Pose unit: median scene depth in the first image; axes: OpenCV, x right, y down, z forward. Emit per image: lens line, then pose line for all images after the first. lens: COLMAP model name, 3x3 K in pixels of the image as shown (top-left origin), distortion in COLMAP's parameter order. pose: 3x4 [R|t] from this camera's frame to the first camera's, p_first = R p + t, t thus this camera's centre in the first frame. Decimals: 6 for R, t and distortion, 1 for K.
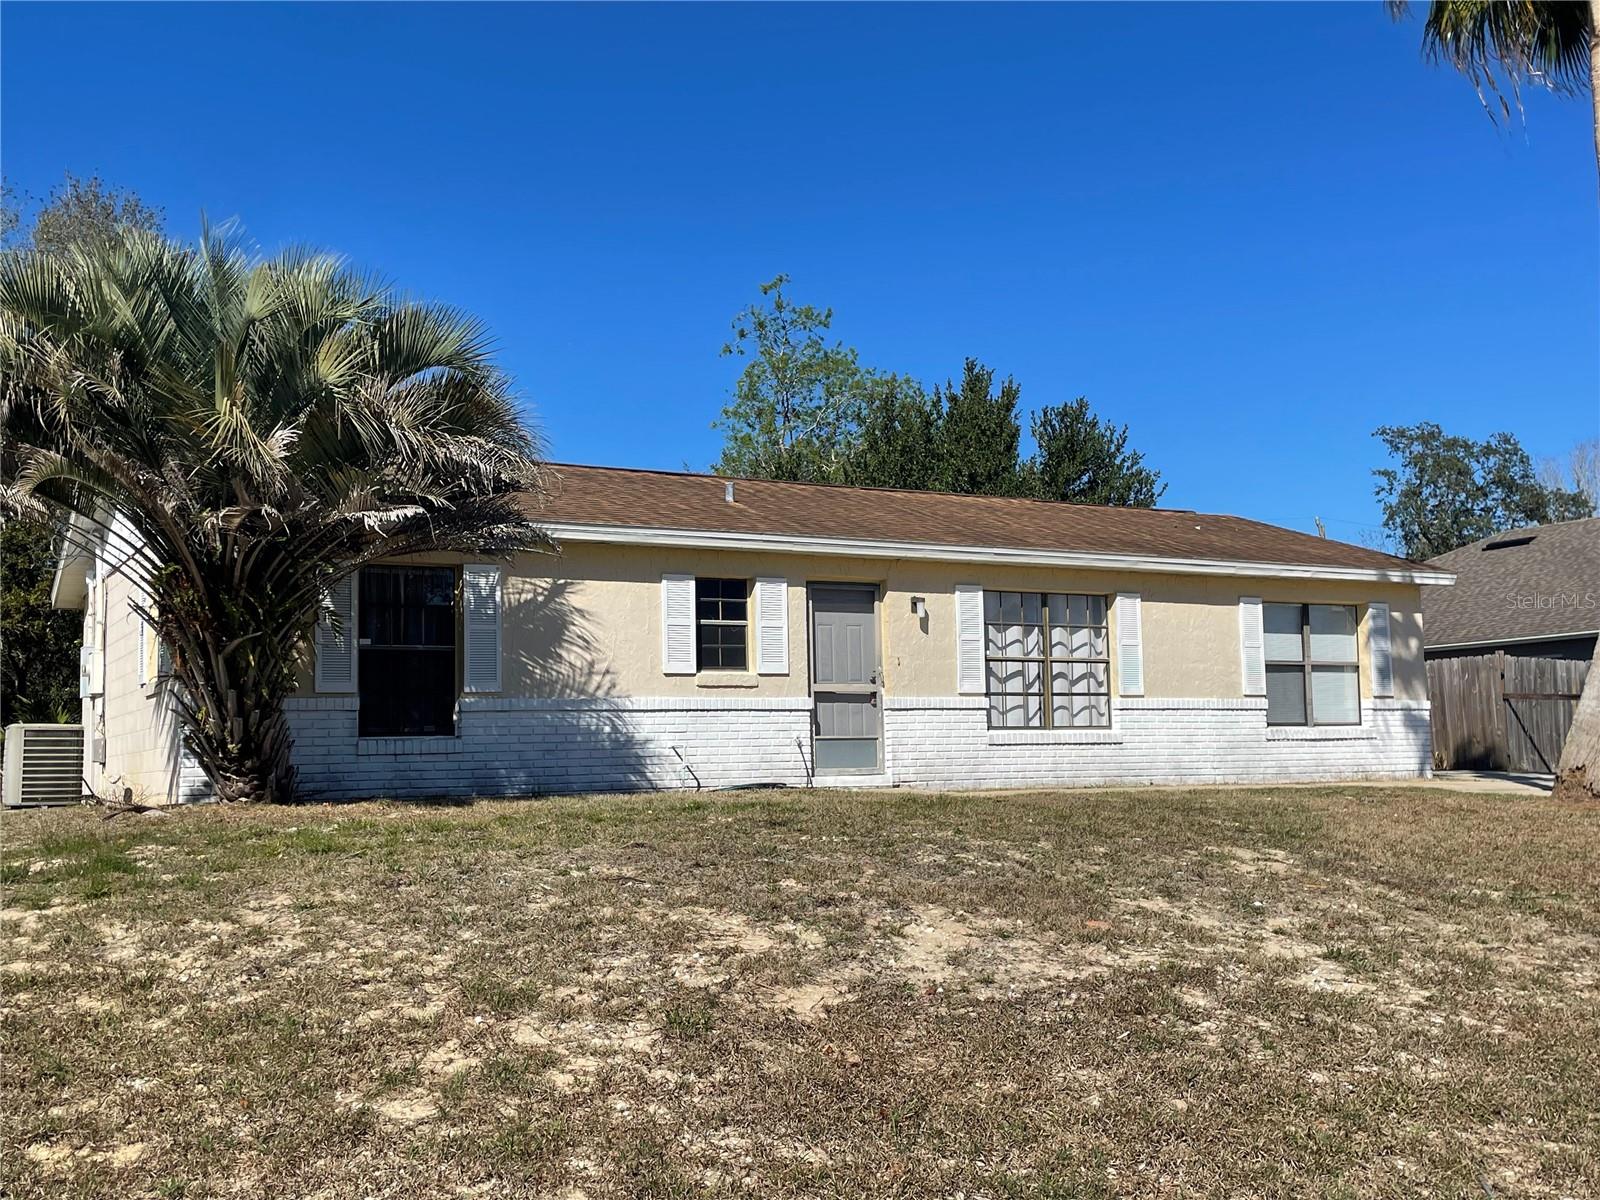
lens RADIAL K [[1648.8, 0, 810.9], [0, 1648.8, 605.4], [0, 0, 1]] dist [0.055858, 0.000000]
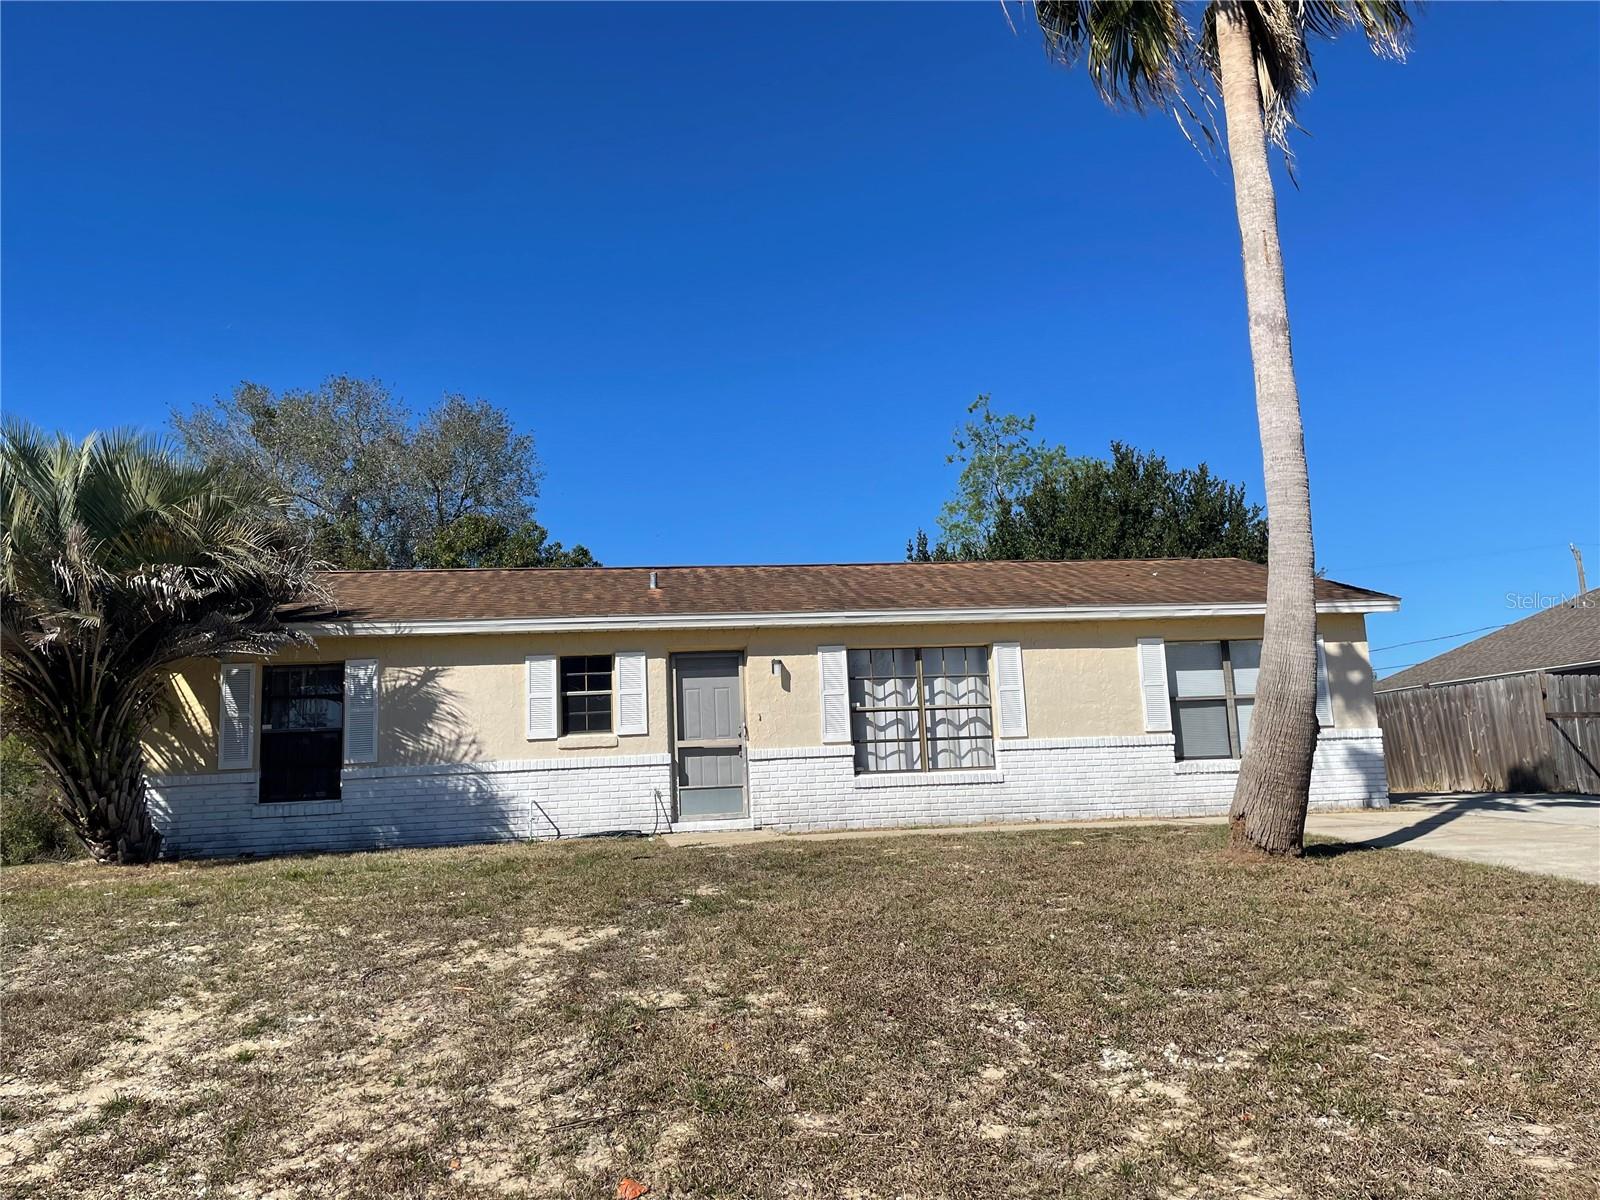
lens RADIAL K [[1210.3, 0, 800.7], [0, 1210.3, 594.5], [0, 0, 1]] dist [0.078729, -0.087006]
pose [[0.934353, -0.077743, -0.347764, 0.381820], [0.059455, 0.996243, -0.062970, 0.003635], [0.351353, 0.038160, 0.935465, 0.226256]]
